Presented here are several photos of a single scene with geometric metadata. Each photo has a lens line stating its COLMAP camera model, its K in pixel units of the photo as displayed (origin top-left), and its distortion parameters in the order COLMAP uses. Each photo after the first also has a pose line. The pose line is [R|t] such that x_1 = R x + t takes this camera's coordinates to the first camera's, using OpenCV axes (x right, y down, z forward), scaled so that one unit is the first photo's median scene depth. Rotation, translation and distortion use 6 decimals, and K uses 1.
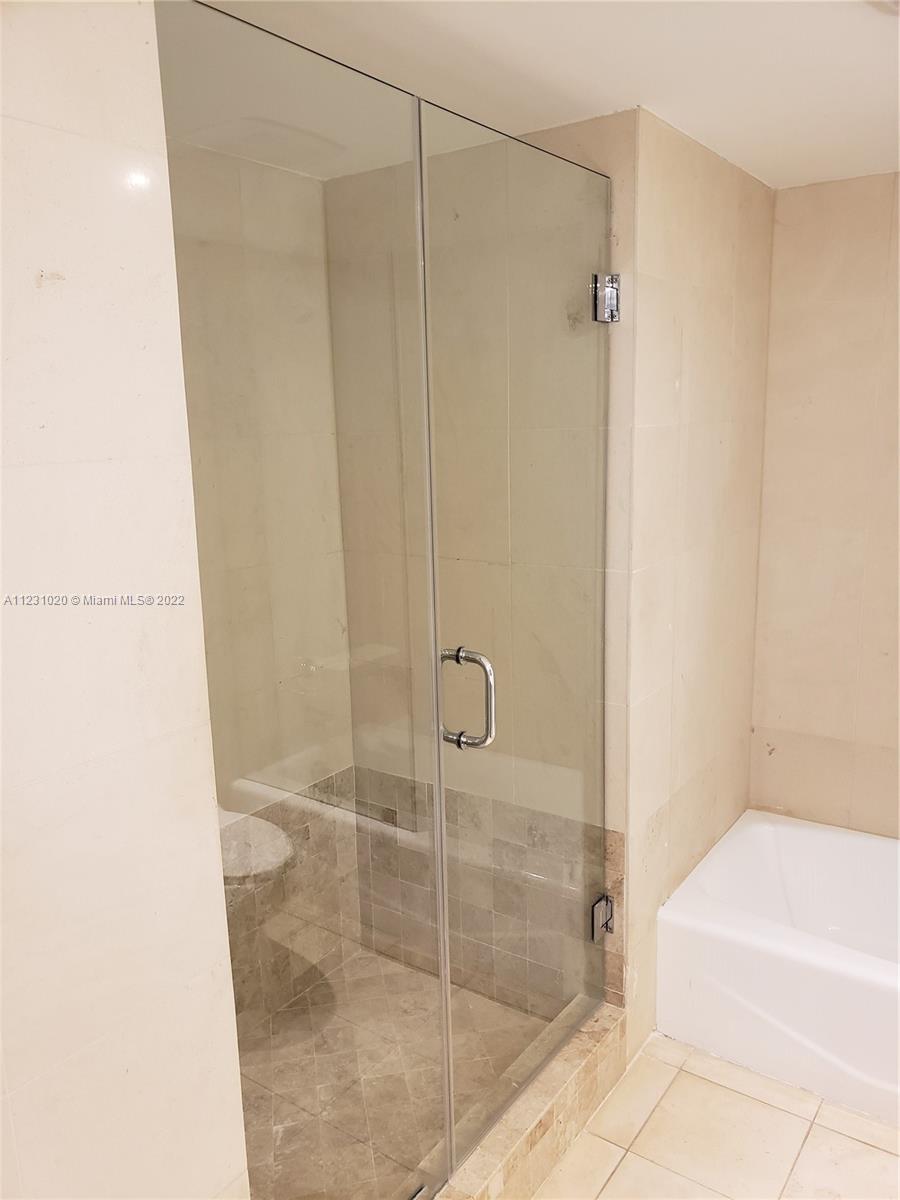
lens RADIAL K [[914.7, 0, 448.2], [0, 914.7, 610.7], [0, 0, 1]] dist [-0.007320, 0.006239]
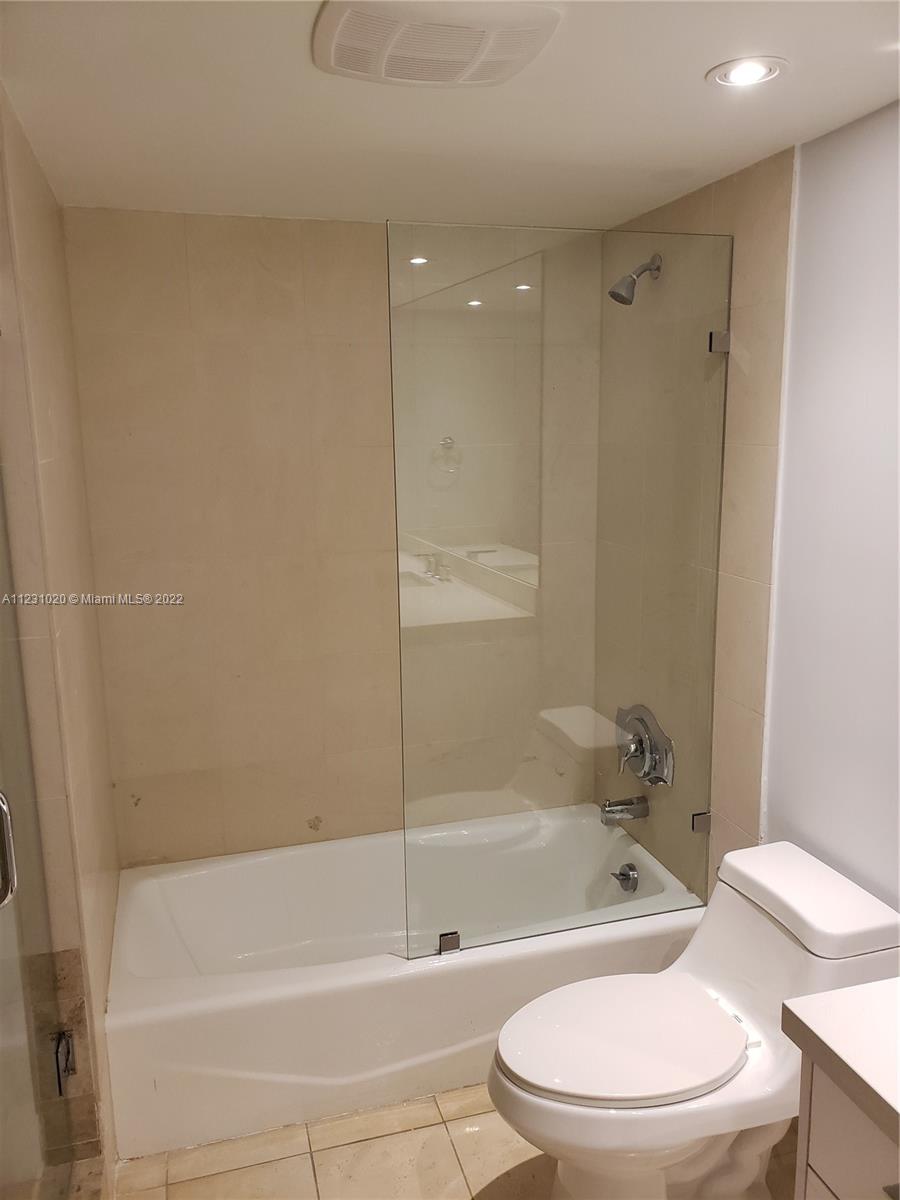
lens RADIAL K [[914.7, 0, 447.8], [0, 914.7, 588.1], [0, 0, 1]] dist [-0.007320, 0.006239]
pose [[0.627866, -0.116268, 0.769588, -0.192435], [0.159982, 0.986945, 0.018585, -0.039524], [-0.761702, 0.111451, 0.638270, 0.175173]]
